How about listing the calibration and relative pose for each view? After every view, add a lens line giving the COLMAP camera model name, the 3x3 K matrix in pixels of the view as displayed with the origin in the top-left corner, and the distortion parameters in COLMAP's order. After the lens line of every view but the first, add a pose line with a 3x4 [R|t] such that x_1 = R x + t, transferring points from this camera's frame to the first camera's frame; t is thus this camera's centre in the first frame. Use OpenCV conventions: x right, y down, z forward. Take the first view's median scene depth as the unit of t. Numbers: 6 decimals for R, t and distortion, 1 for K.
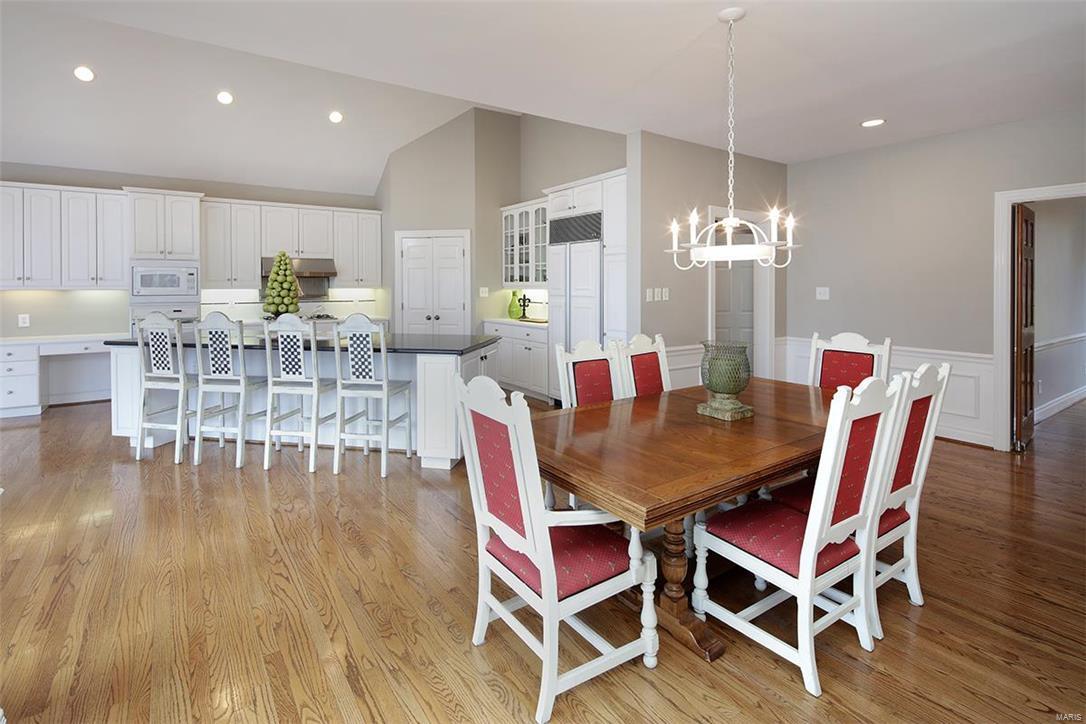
lens RADIAL K [[526.9, 0, 546.4], [0, 526.9, 301.7], [0, 0, 1]] dist [0.002871, -0.005746]
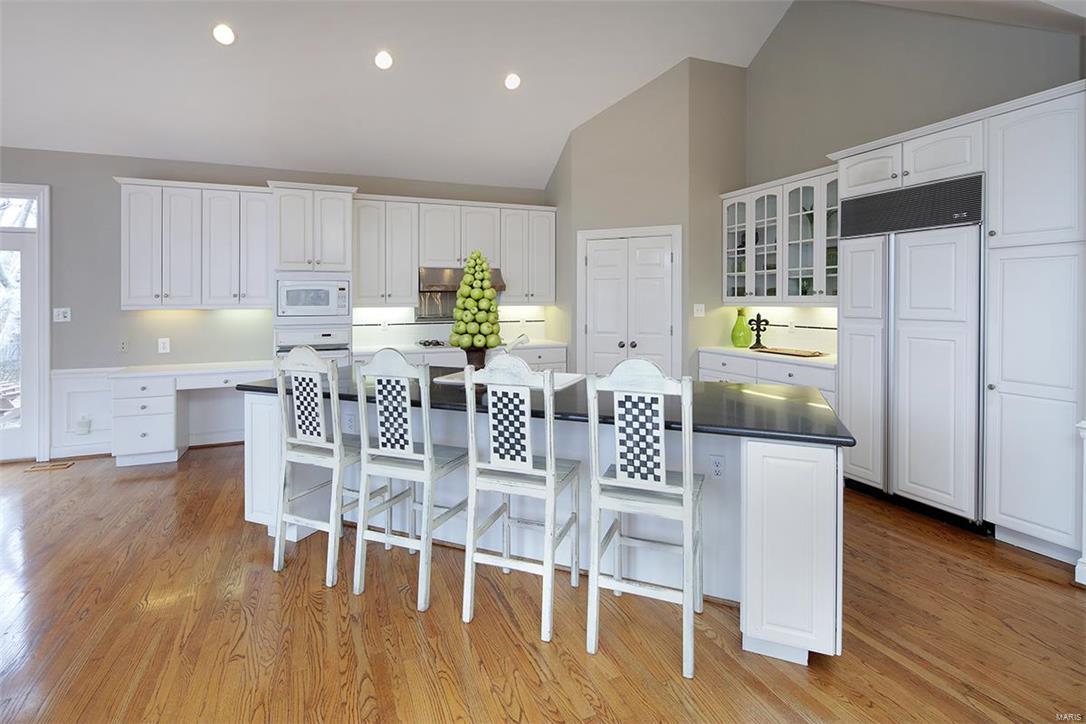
lens RADIAL K [[526.0, 0, 537.2], [0, 526.0, 309.6], [0, 0, 1]] dist [0.000470, -0.000402]
pose [[0.975593, -0.000158, -0.219589, -0.296606], [-0.002548, 0.999924, -0.012037, -0.017004], [0.219574, 0.012303, 0.975518, 0.403979]]
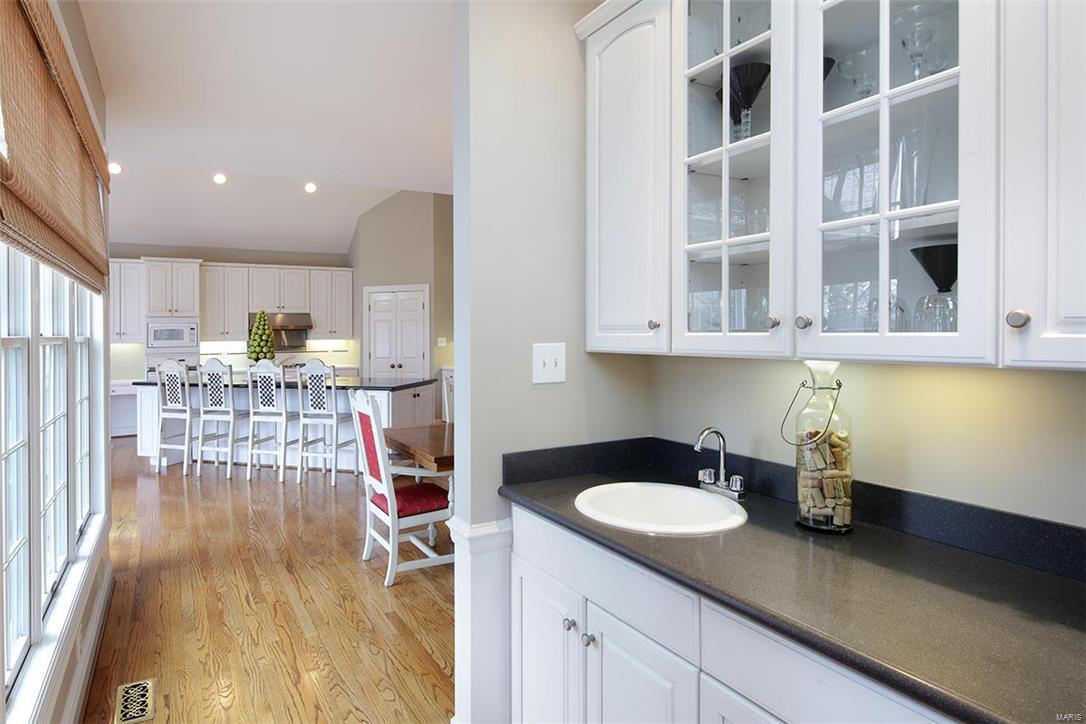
lens RADIAL K [[609.4, 0, 471.1], [0, 609.4, 341.5], [0, 0, 1]] dist [-0.004131, -0.000615]
pose [[0.988160, -0.009035, -0.153163, 0.212416], [0.005886, 0.999762, -0.021000, 0.011895], [0.153317, 0.019850, 0.987978, -0.352881]]
